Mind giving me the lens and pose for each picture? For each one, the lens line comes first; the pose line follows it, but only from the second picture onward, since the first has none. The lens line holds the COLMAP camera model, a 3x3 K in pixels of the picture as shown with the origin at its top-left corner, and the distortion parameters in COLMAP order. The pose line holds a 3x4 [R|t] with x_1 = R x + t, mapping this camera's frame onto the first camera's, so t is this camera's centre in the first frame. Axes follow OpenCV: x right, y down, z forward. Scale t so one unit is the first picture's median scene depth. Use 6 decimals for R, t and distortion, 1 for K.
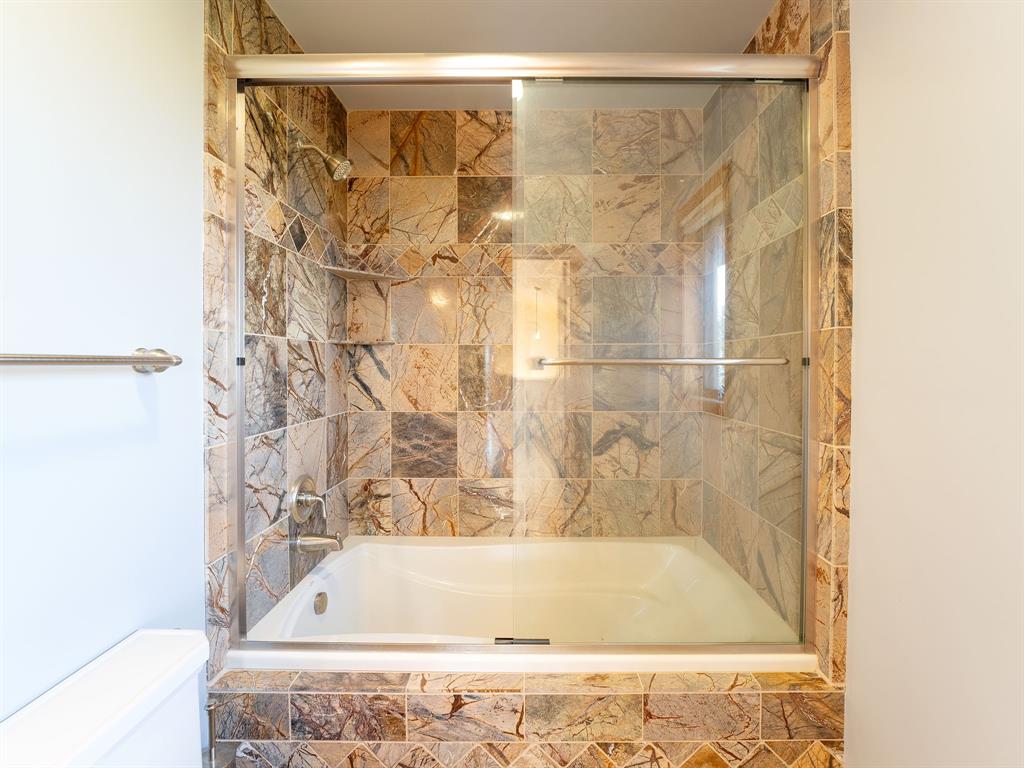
lens RADIAL K [[496.6, 0, 515.0], [0, 496.6, 377.5], [0, 0, 1]] dist [-0.008691, 0.003317]
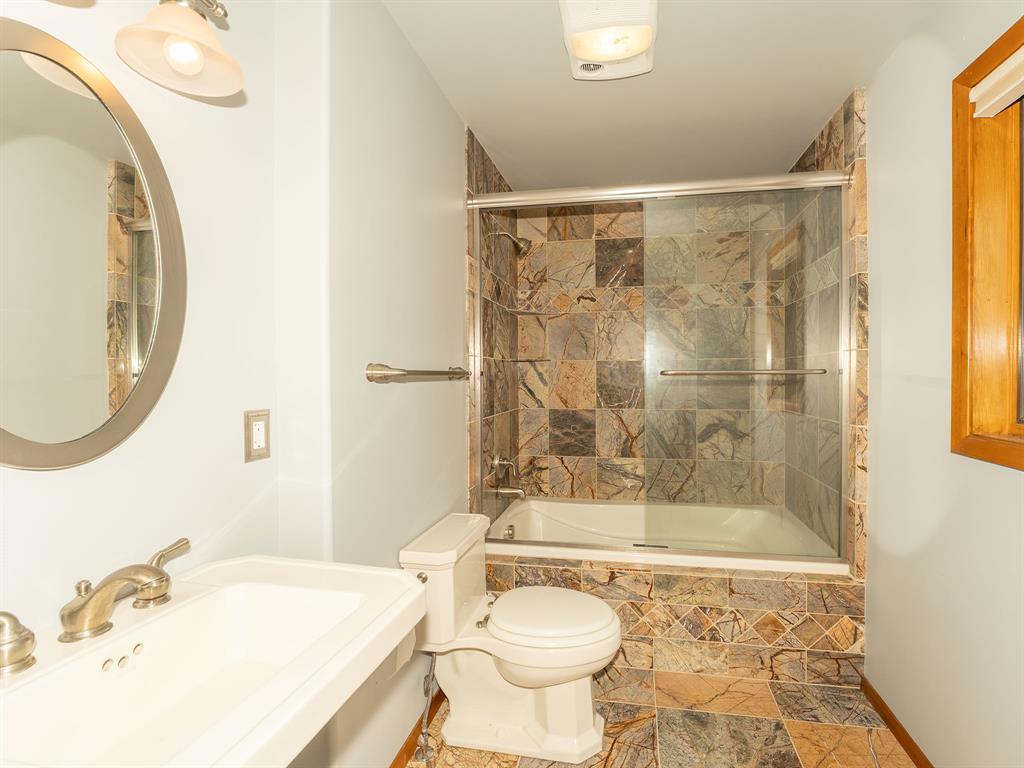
lens RADIAL K [[578.1, 0, 514.5], [0, 578.1, 383.5], [0, 0, 1]] dist [-0.007161, -0.001444]
pose [[0.986885, -0.002927, -0.161397, -0.102118], [0.000855, 0.999916, -0.012904, 0.023445], [0.161421, 0.012597, 0.986805, -0.806802]]
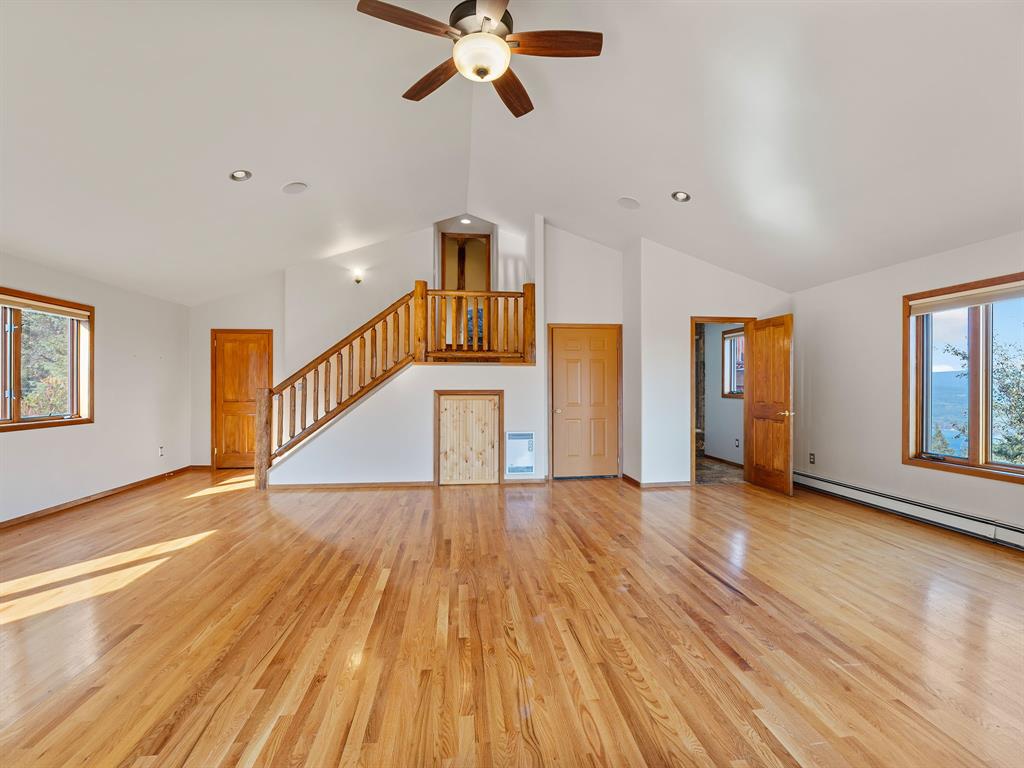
lens RADIAL K [[496.6, 0, 510.3], [0, 496.6, 382.0], [0, 0, 1]] dist [-0.008691, 0.003317]
pose [[0.989599, 0.000424, 0.143856, -2.429328], [0.002078, 0.999849, -0.017244, 0.048880], [-0.143842, 0.017363, 0.989448, -4.418532]]
